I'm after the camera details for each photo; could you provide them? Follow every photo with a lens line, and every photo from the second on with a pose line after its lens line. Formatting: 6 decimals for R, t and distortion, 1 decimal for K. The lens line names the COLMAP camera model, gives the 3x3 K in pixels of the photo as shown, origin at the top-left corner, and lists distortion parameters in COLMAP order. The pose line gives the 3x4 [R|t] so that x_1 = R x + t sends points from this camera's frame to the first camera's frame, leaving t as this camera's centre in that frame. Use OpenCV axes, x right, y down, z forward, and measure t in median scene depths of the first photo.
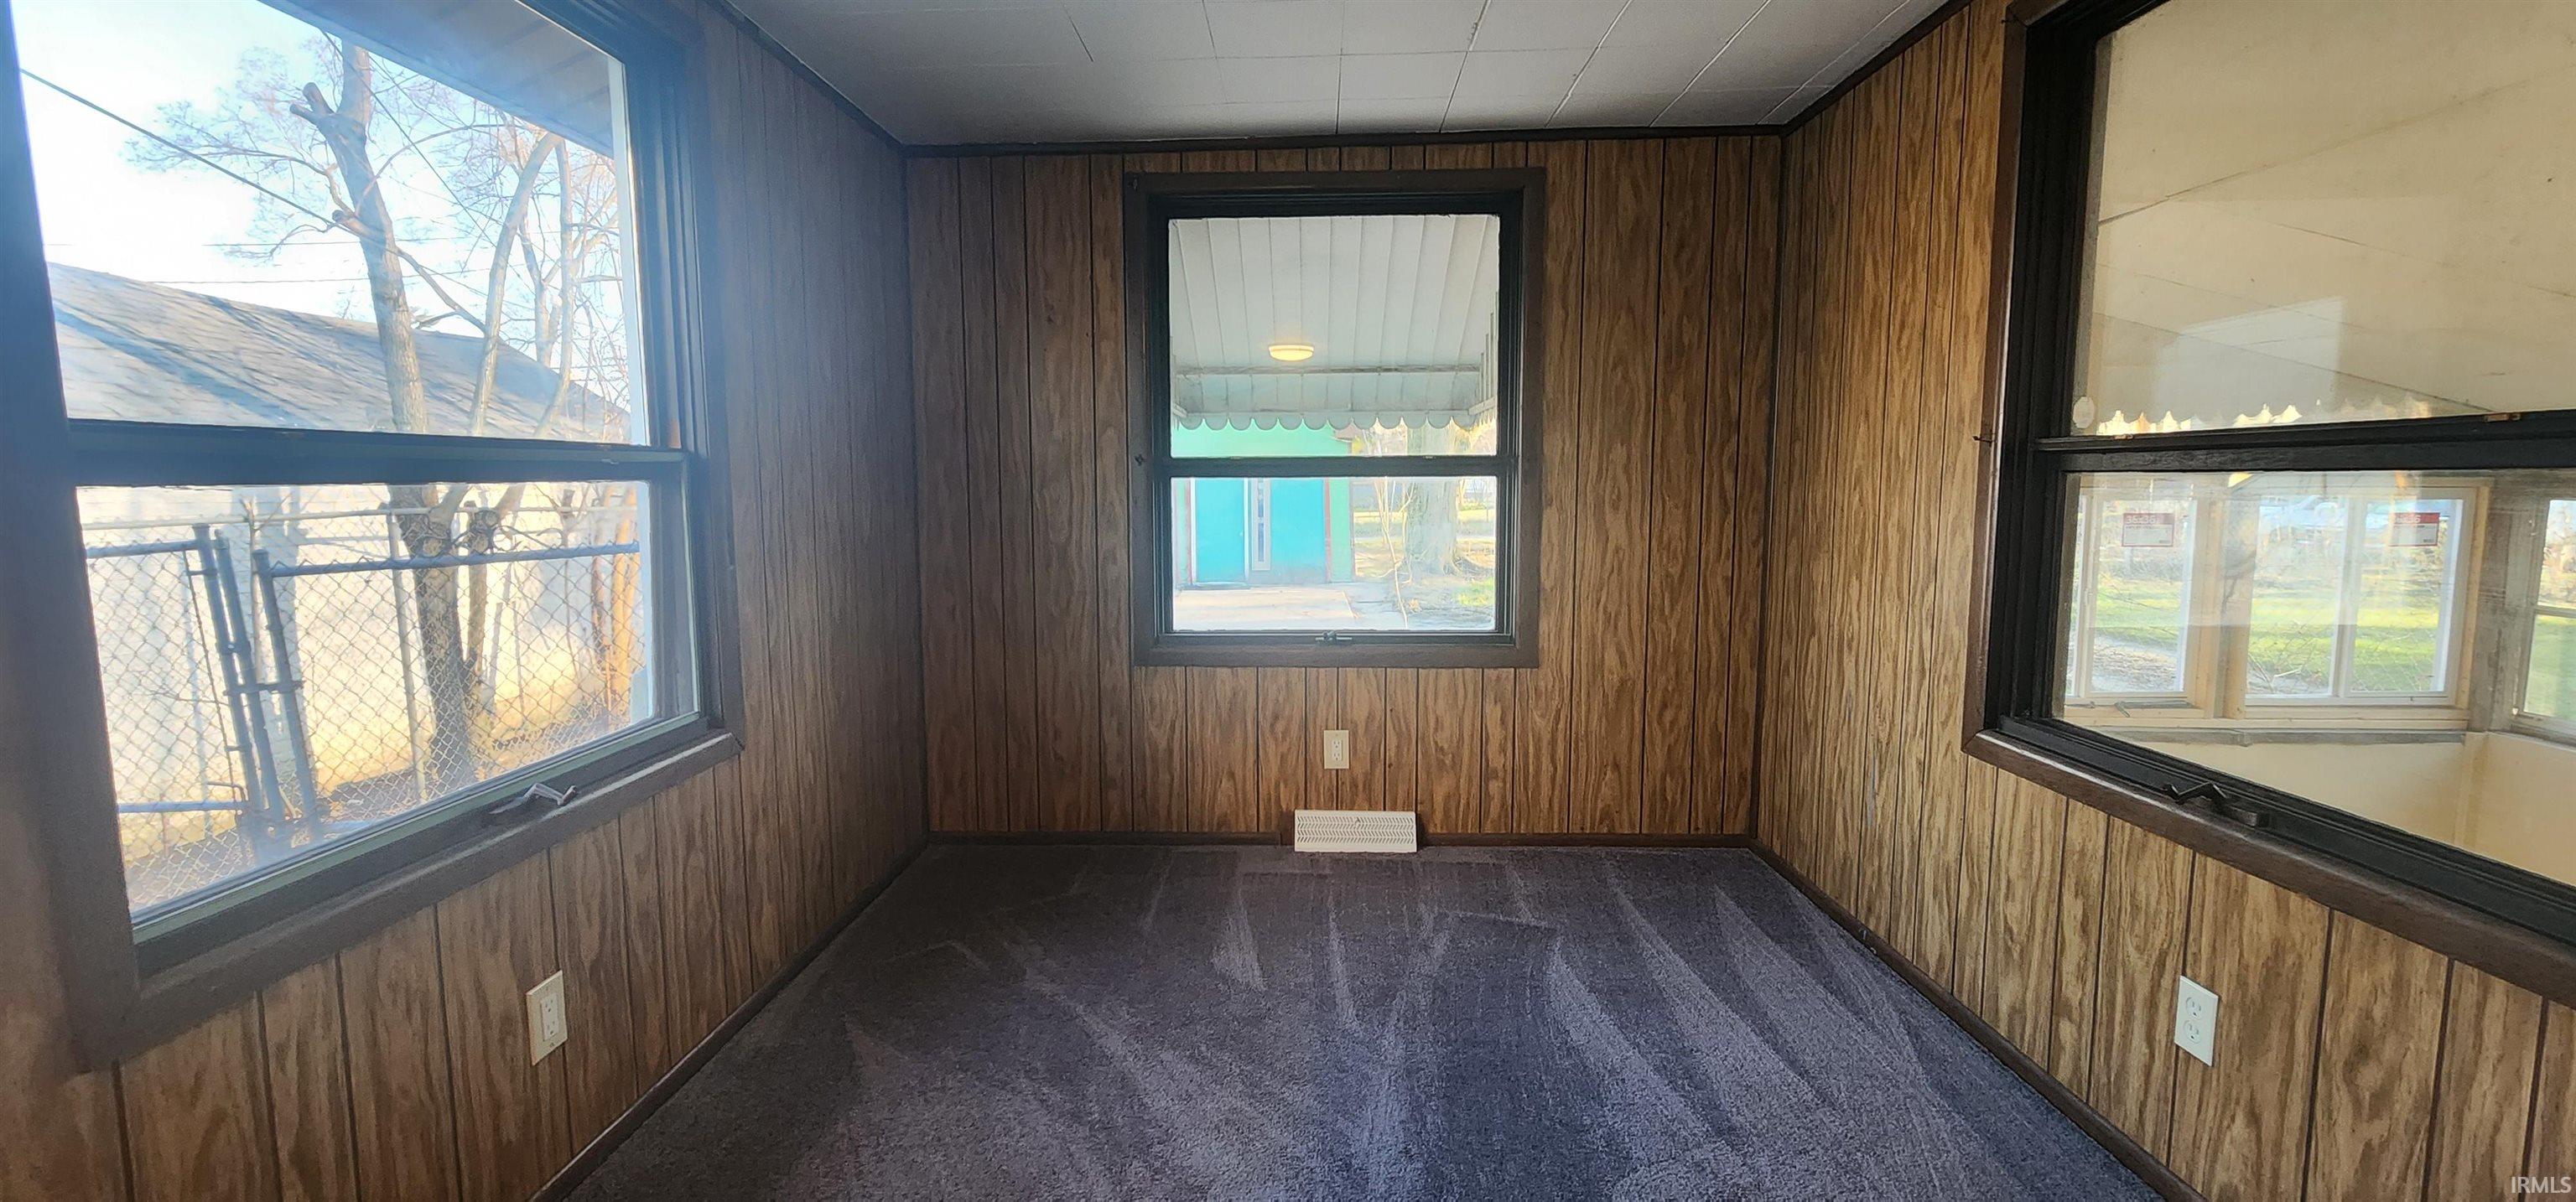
lens RADIAL K [[1080.7, 0, 1242.7], [0, 1080.7, 592.2], [0, 0, 1]] dist [0.000241, 0.000162]
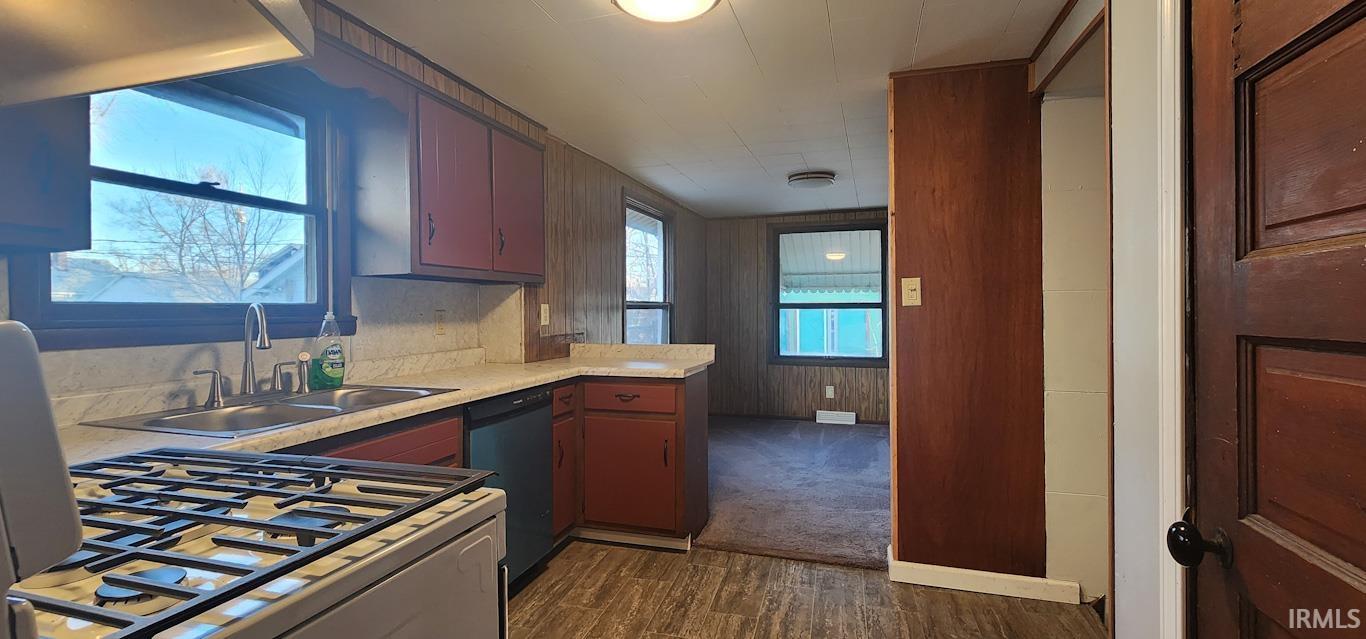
lens RADIAL K [[582.6, 0, 683.4], [0, 582.6, 309.0], [0, 0, 1]] dist [0.000048, 0.000027]
pose [[0.970908, 0.004283, -0.239415, 0.101506], [-0.028817, 0.994663, -0.099068, 0.109813], [0.237713, 0.103085, 0.965850, -1.086620]]
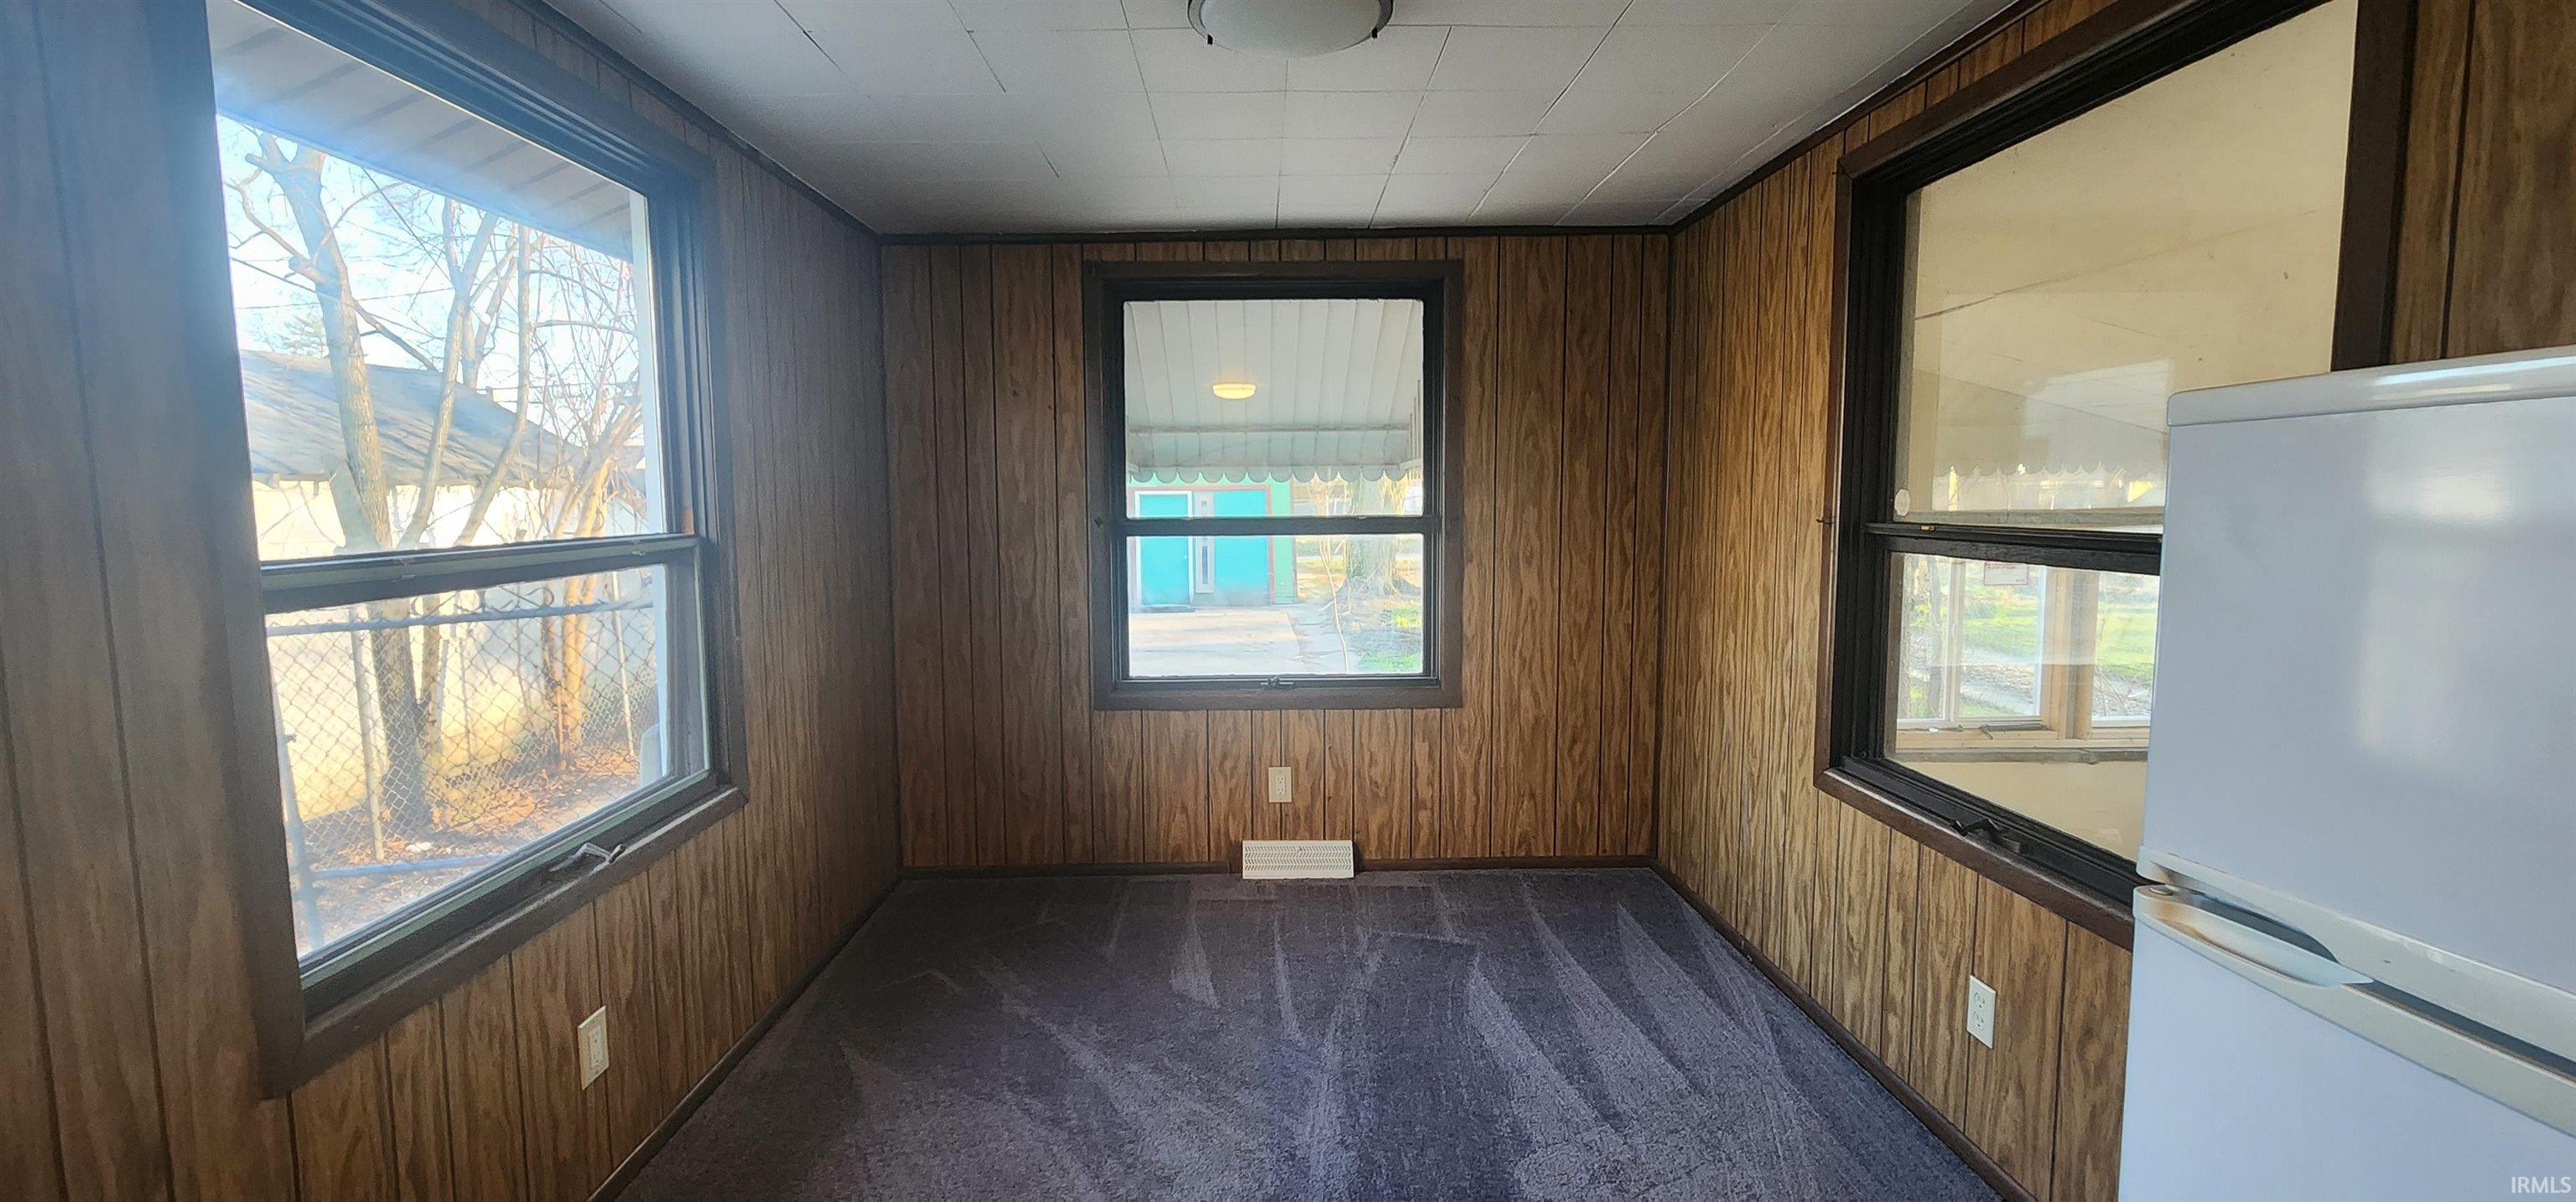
lens RADIAL K [[1080.7, 0, 1242.7], [0, 1080.7, 592.2], [0, 0, 1]] dist [0.000241, 0.000162]
pose [[0.998575, -0.006184, 0.053014, -0.010480], [0.006949, 0.999874, -0.014254, -0.044236], [-0.052919, 0.014602, 0.998492, -0.121761]]
